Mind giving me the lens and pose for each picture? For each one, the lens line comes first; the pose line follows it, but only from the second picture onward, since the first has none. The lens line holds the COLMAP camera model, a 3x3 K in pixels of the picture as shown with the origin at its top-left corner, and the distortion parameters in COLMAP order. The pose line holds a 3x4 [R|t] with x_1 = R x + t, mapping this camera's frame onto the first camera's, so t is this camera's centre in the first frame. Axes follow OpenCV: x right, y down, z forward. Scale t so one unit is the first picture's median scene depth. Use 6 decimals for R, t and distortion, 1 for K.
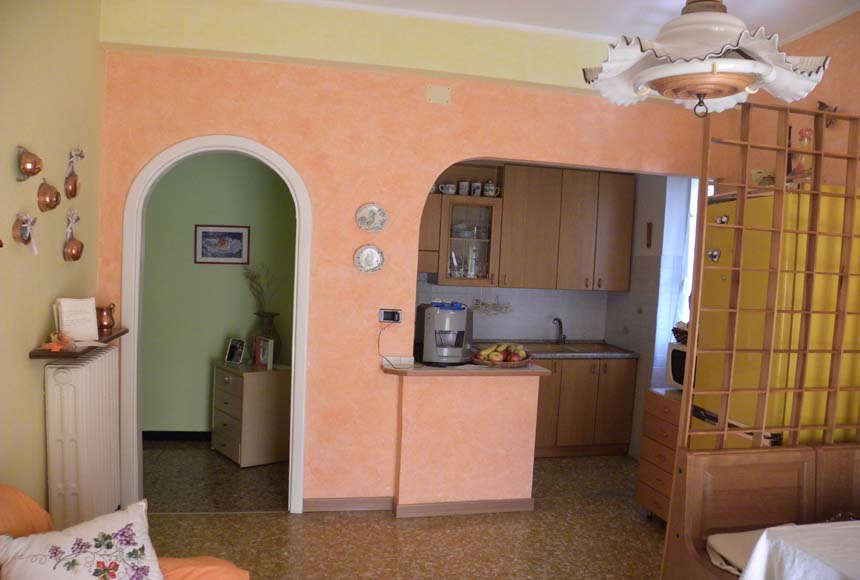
lens RADIAL K [[667.4, 0, 430.0], [0, 667.4, 290.0], [0, 0, 1]] dist [-0.154096, 0.085750]
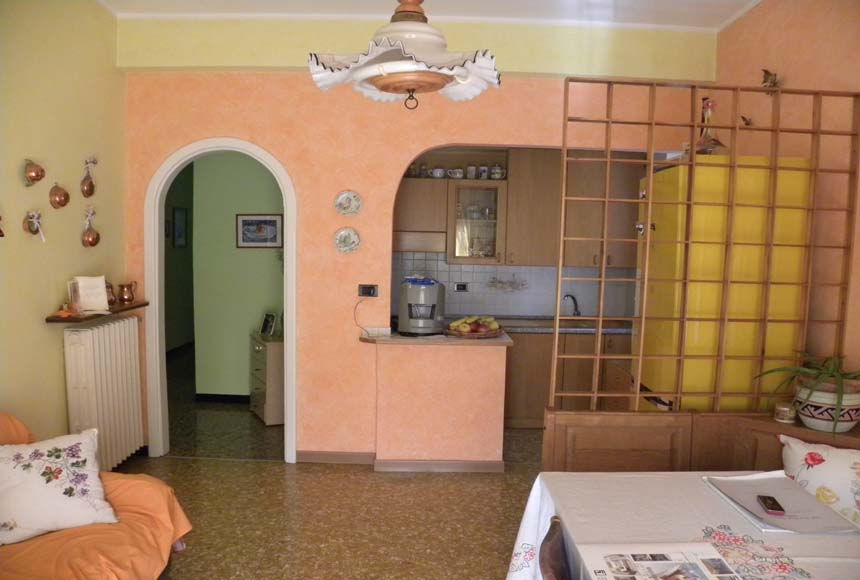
lens RADIAL K [[667.4, 0, 430.0], [0, 667.4, 290.0], [0, 0, 1]] dist [-0.154096, 0.085750]
pose [[0.977903, -0.005836, -0.208977, 0.287777], [0.010592, 0.999710, 0.021647, 0.015409], [0.208790, -0.023382, 0.977681, -0.075255]]
